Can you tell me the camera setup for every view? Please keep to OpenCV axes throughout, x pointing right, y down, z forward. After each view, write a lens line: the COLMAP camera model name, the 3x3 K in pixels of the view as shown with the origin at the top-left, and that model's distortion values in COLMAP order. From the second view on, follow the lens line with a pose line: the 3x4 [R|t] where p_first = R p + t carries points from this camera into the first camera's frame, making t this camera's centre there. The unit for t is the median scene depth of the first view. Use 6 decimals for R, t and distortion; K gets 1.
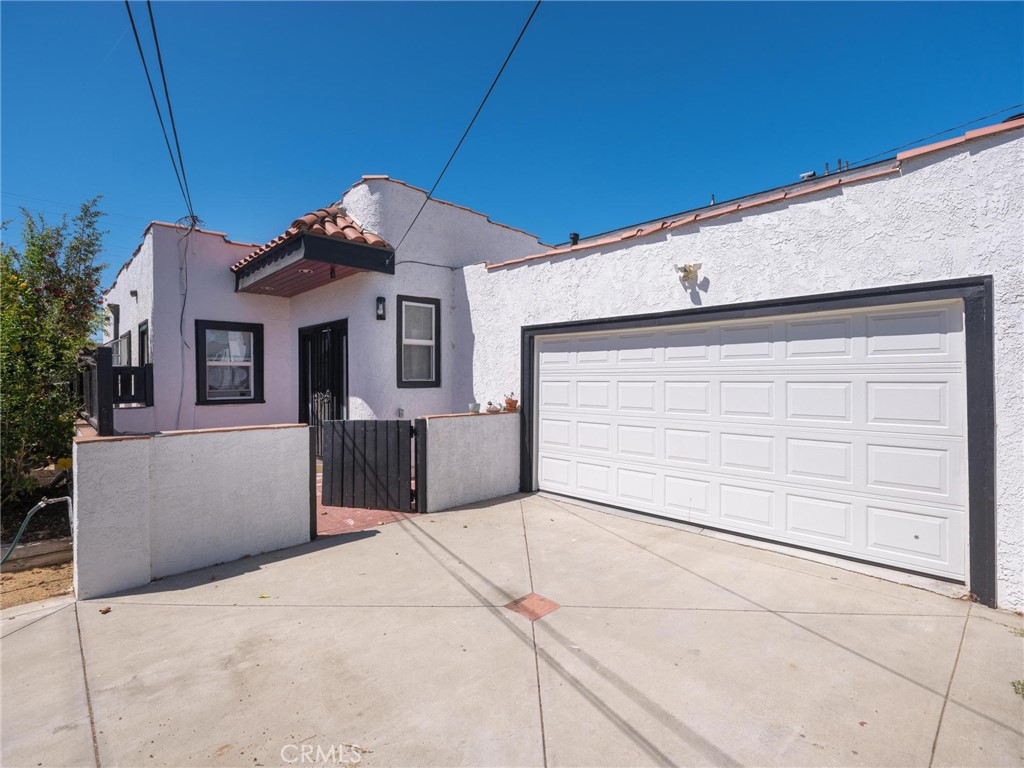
lens RADIAL K [[491.1, 0, 512.0], [0, 491.1, 384.0], [0, 0, 1]] dist [-0.000580, 0.000223]
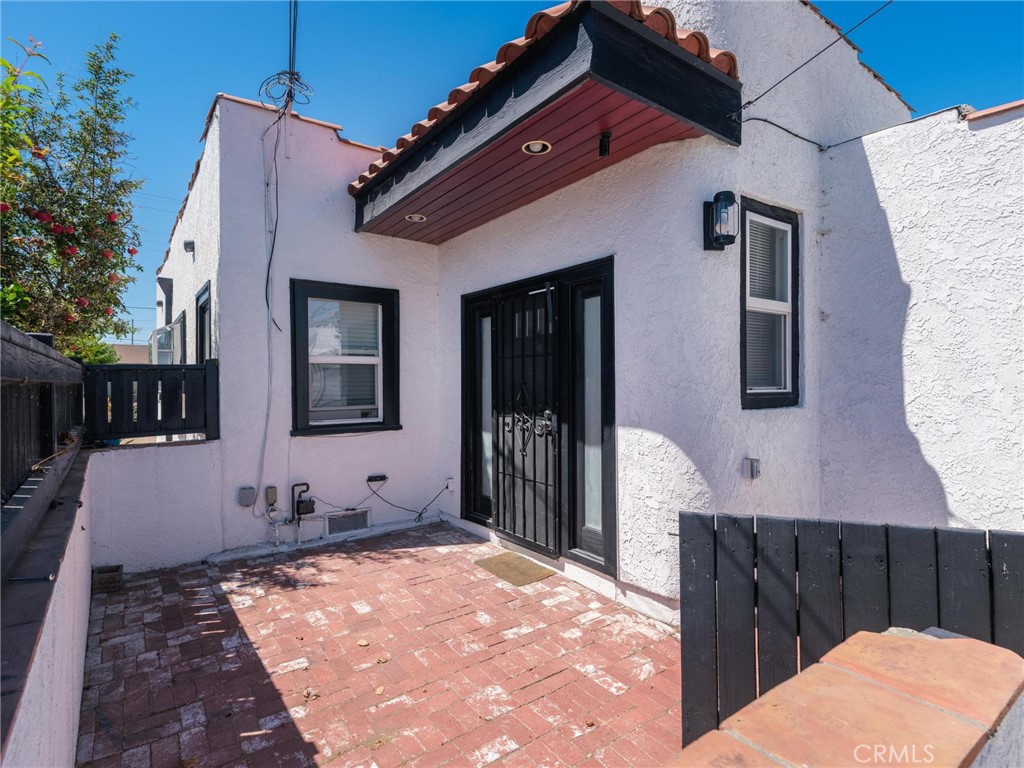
lens RADIAL K [[537.6, 0, 512.0], [0, 537.6, 384.0], [0, 0, 1]] dist [0.002731, 0.000865]
pose [[0.991845, -0.002498, -0.127424, -0.361632], [0.001643, 0.999975, -0.006817, -0.011184], [0.127438, 0.006552, 0.991825, 0.488776]]
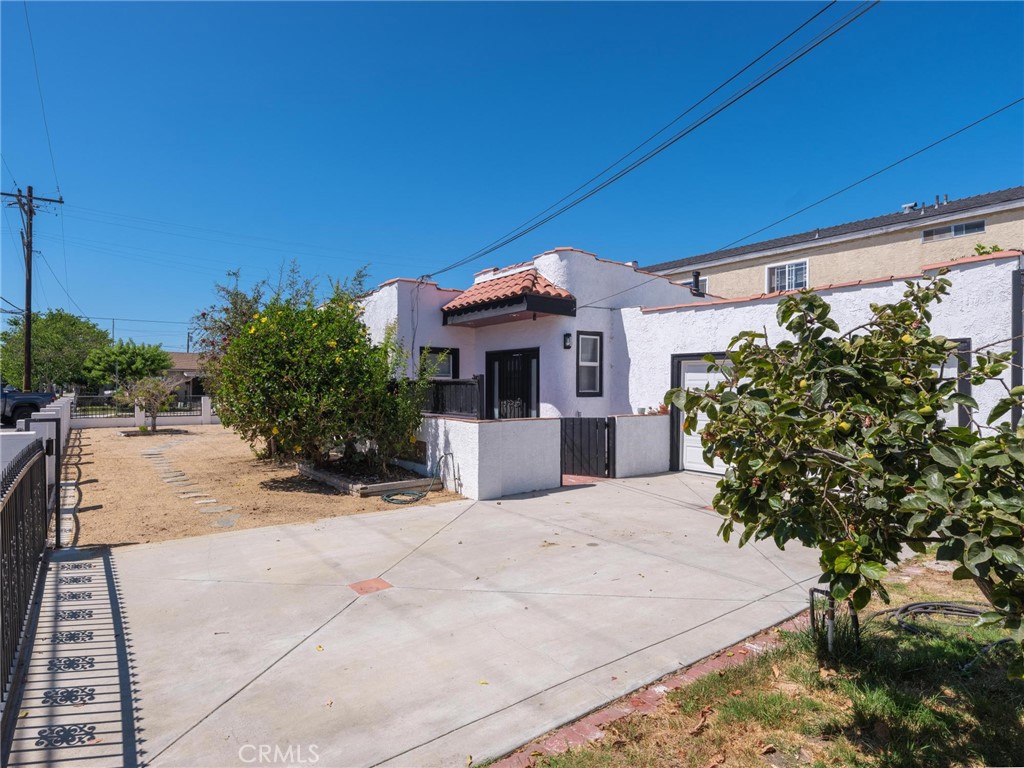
lens RADIAL K [[550.5, 0, 512.0], [0, 550.5, 384.0], [0, 0, 1]] dist [0.004771, -0.000643]
pose [[0.992174, 0.005053, -0.124757, -0.213121], [-0.007384, 0.999807, -0.018228, 0.001241], [0.124641, 0.019006, 0.992020, -0.567446]]
